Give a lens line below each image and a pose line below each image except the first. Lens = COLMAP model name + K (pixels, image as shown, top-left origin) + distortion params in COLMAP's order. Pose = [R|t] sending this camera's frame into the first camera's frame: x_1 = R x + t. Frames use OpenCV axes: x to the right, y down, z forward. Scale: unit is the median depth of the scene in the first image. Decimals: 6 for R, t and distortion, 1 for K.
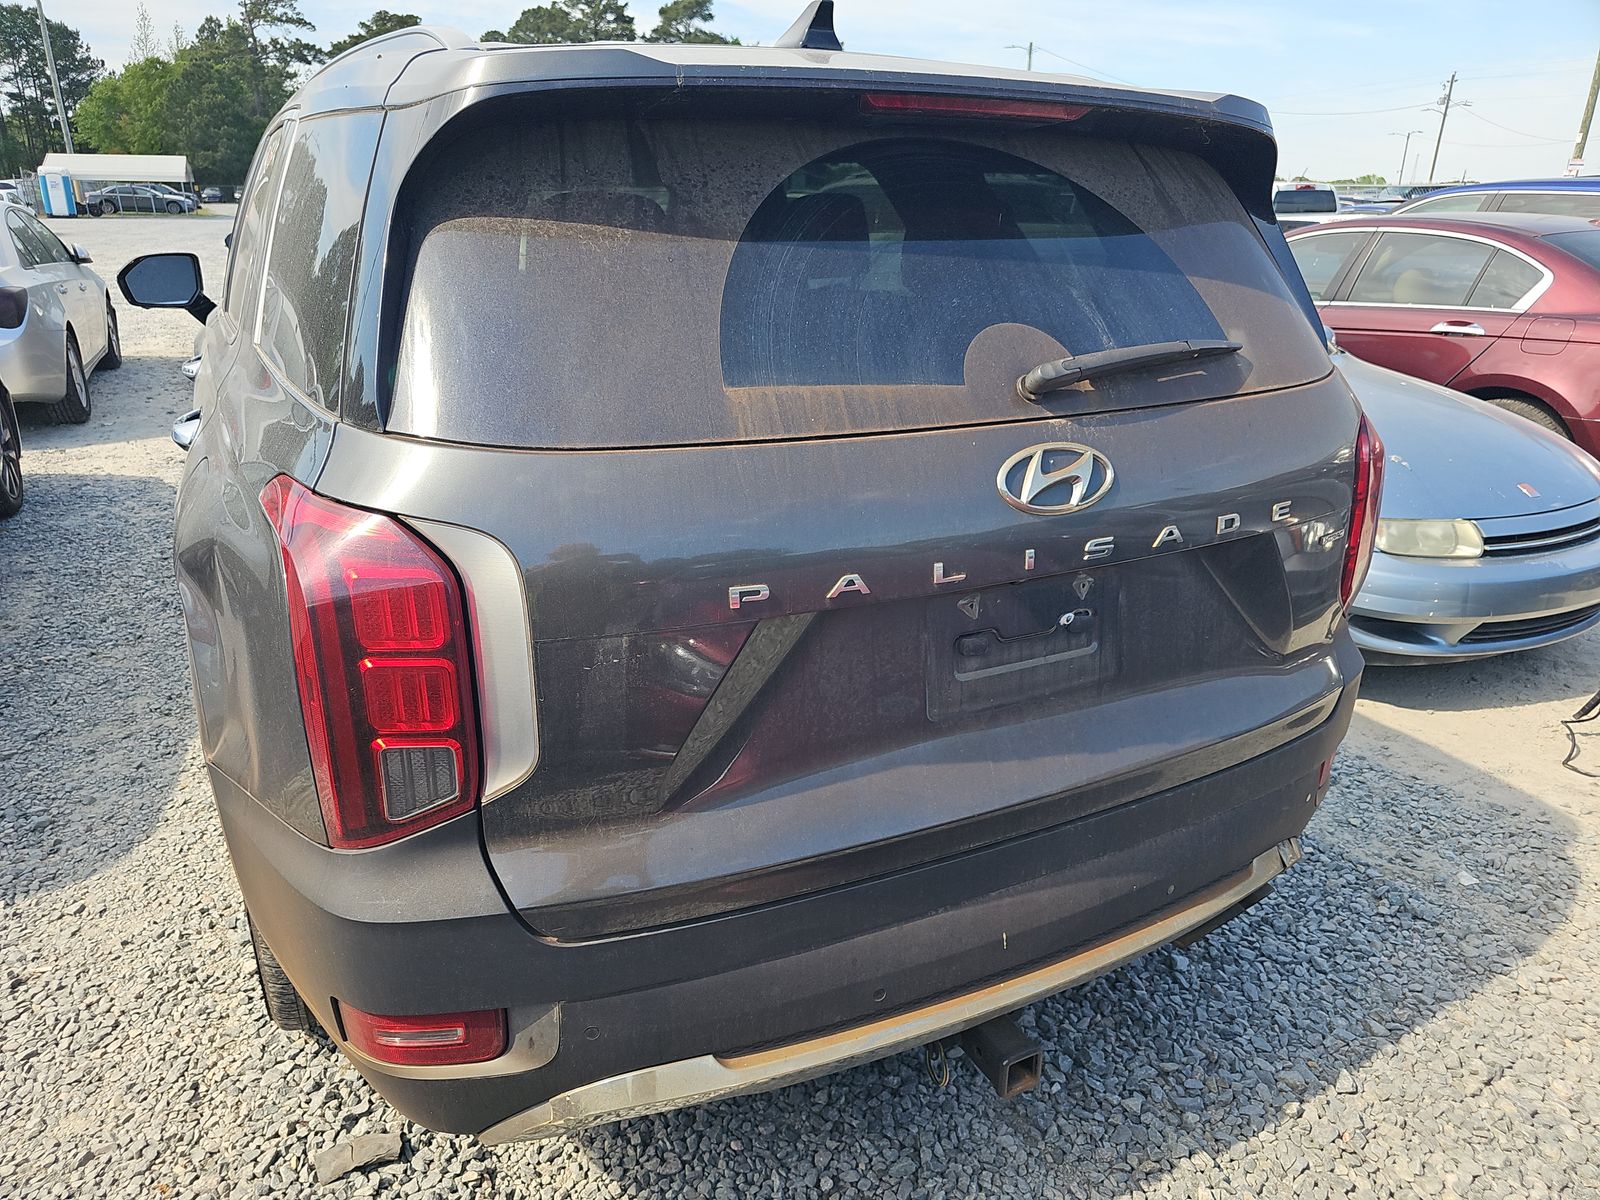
lens RADIAL K [[1079.4, 0, 794.9], [0, 1079.4, 593.8], [0, 0, 1]] dist [0.024712, -0.024381]
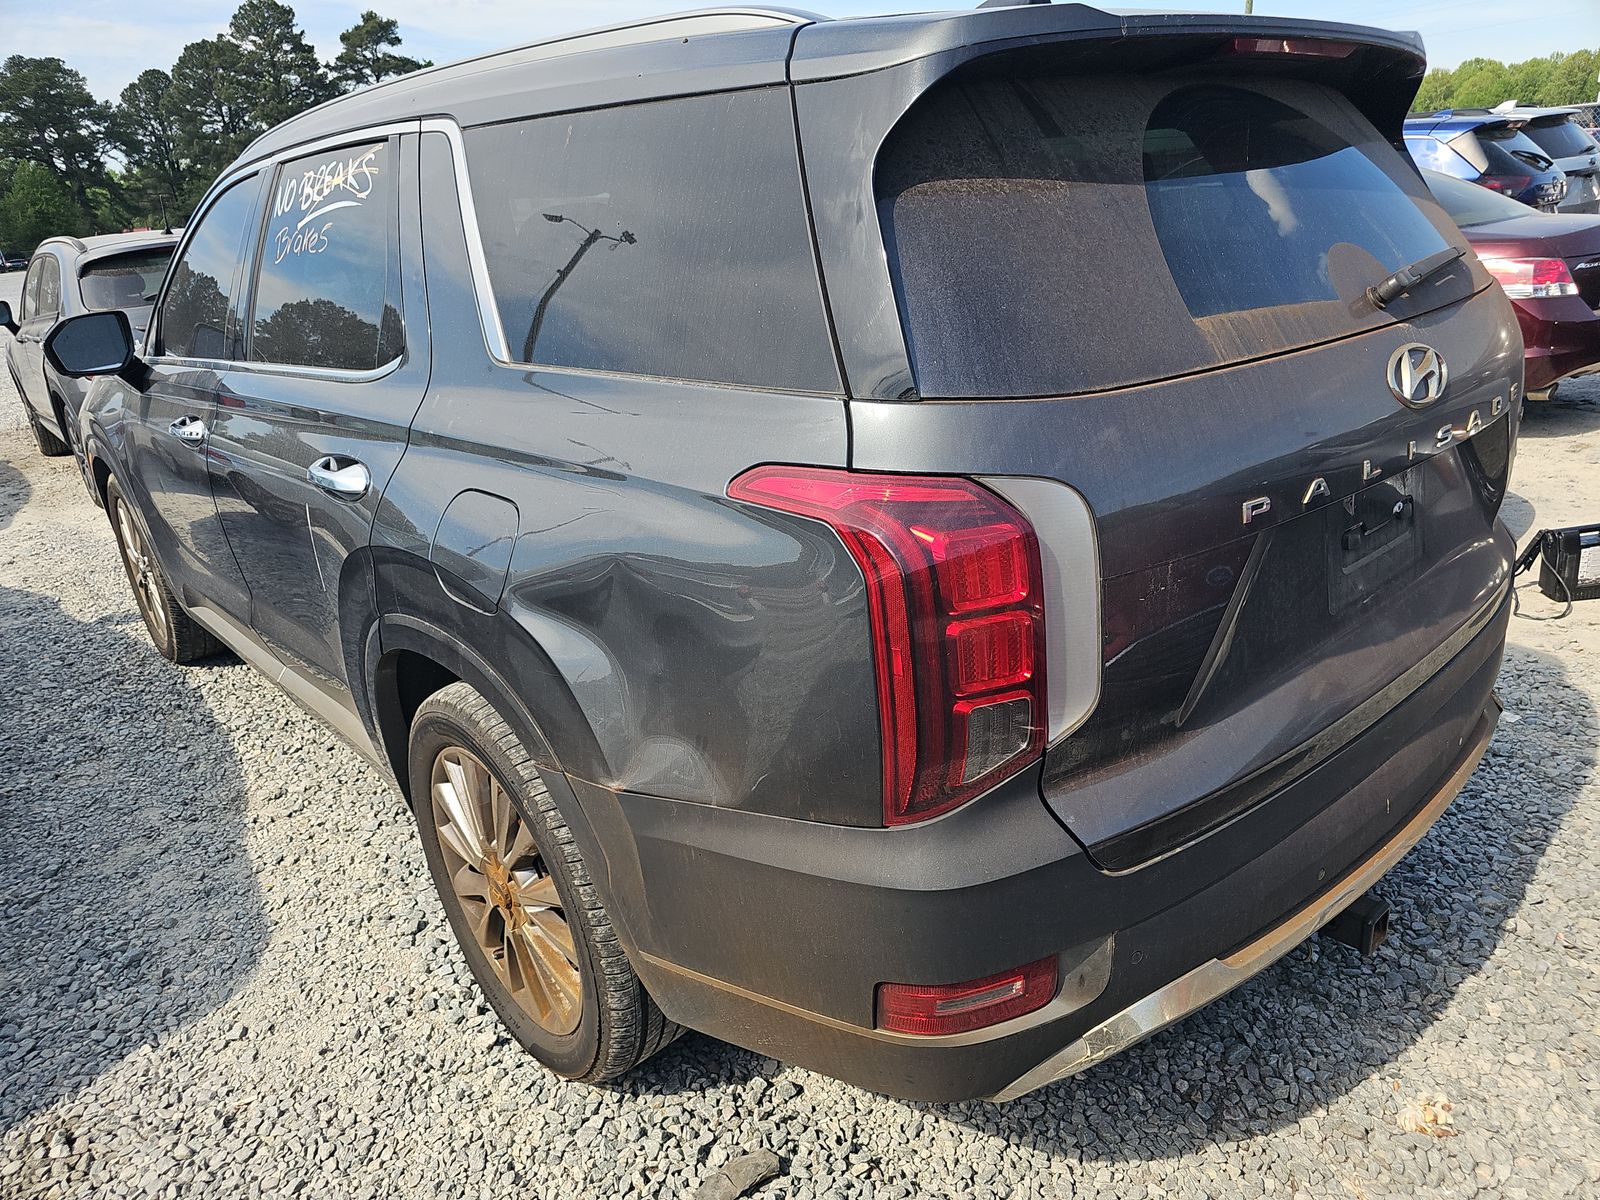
lens RADIAL K [[1079.4, 0, 786.3], [0, 1079.4, 604.1], [0, 0, 1]] dist [0.024712, -0.024381]
pose [[0.965833, -0.163176, 0.201344, -0.414760], [0.163437, 0.986433, 0.015444, 0.001351], [-0.201132, 0.017991, 0.979399, 0.029348]]
